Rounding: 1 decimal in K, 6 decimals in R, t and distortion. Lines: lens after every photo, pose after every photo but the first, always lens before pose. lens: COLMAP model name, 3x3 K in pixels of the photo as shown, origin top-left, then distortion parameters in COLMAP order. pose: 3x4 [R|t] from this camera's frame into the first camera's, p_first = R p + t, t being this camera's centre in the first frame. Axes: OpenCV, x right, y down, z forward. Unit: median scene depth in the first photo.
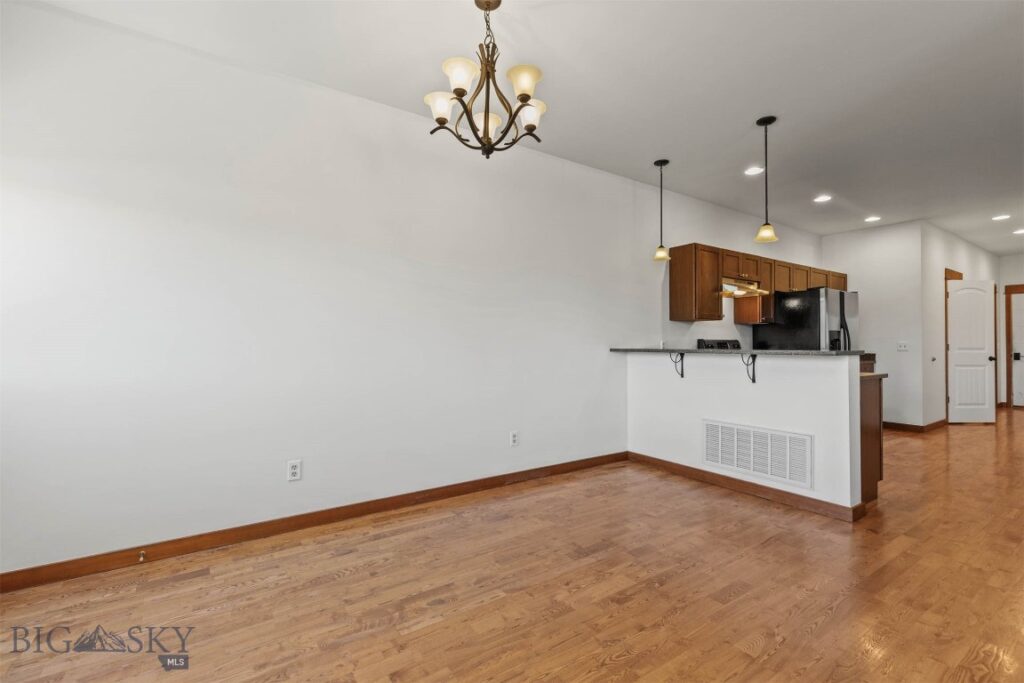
lens RADIAL K [[457.9, 0, 512.0], [0, 457.9, 341.5], [0, 0, 1]] dist [0.001913, 0.000306]
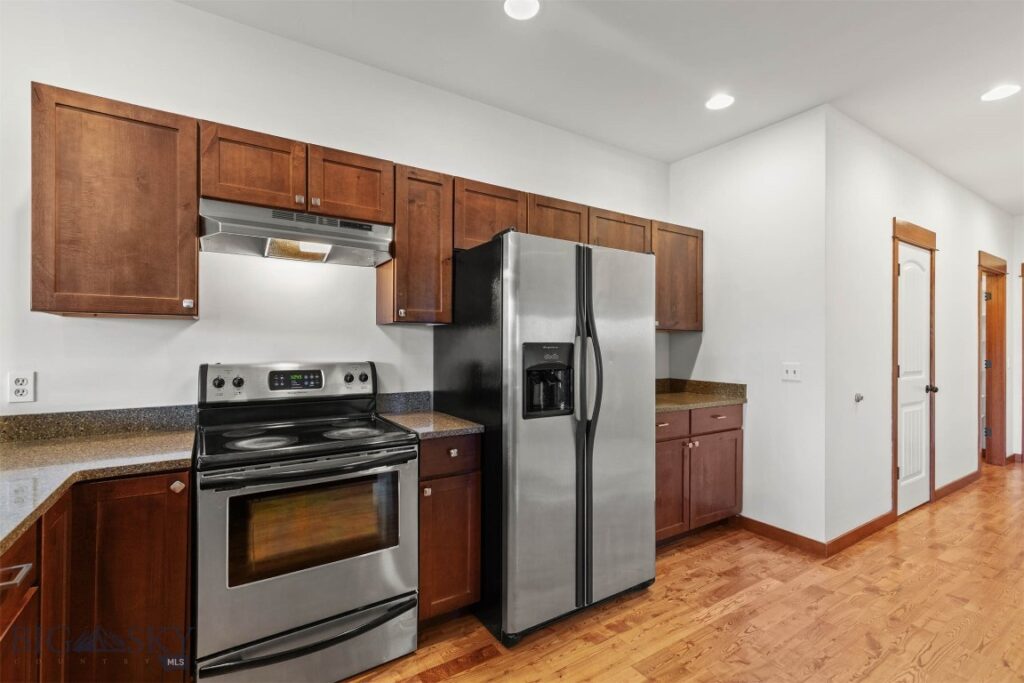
lens RADIAL K [[464.4, 0, 512.0], [0, 464.4, 341.5], [0, 0, 1]] dist [0.002554, 0.000183]
pose [[0.999758, 0.003872, -0.021635, 0.565454], [-0.003862, 0.999992, 0.000503, -0.020783], [0.021637, -0.000419, 0.999766, 0.501077]]
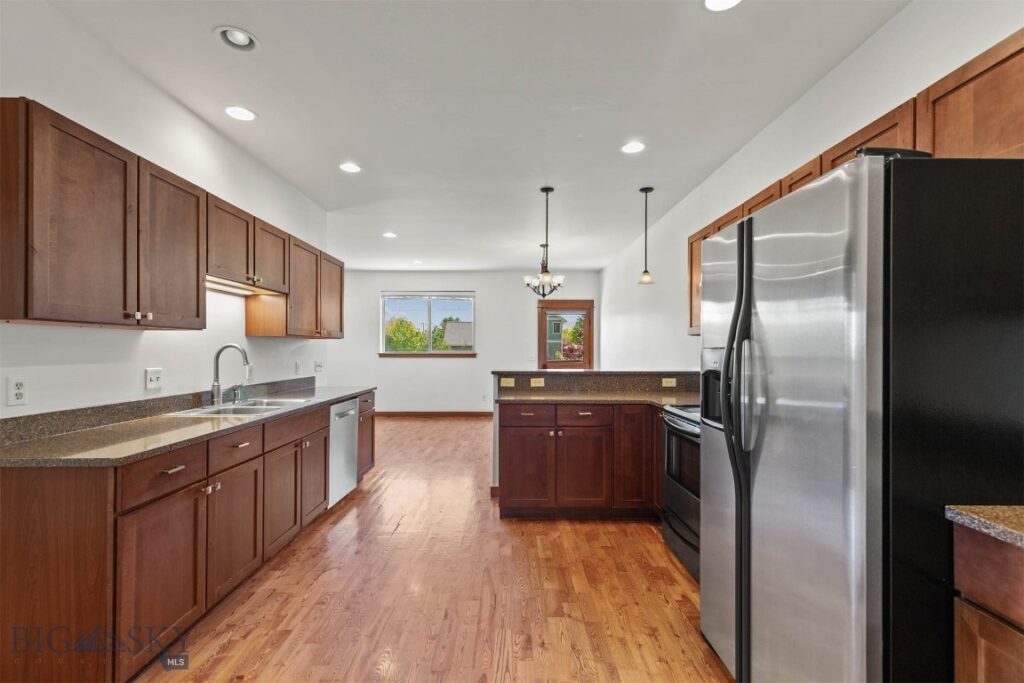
lens RADIAL K [[457.9, 0, 512.0], [0, 457.9, 341.5], [0, 0, 1]] dist [0.001913, 0.000306]
pose [[-0.560791, -0.014262, -0.827834, 0.902645], [0.002909, 0.999812, -0.019195, -0.018152], [0.827952, -0.013173, -0.560644, 0.884998]]
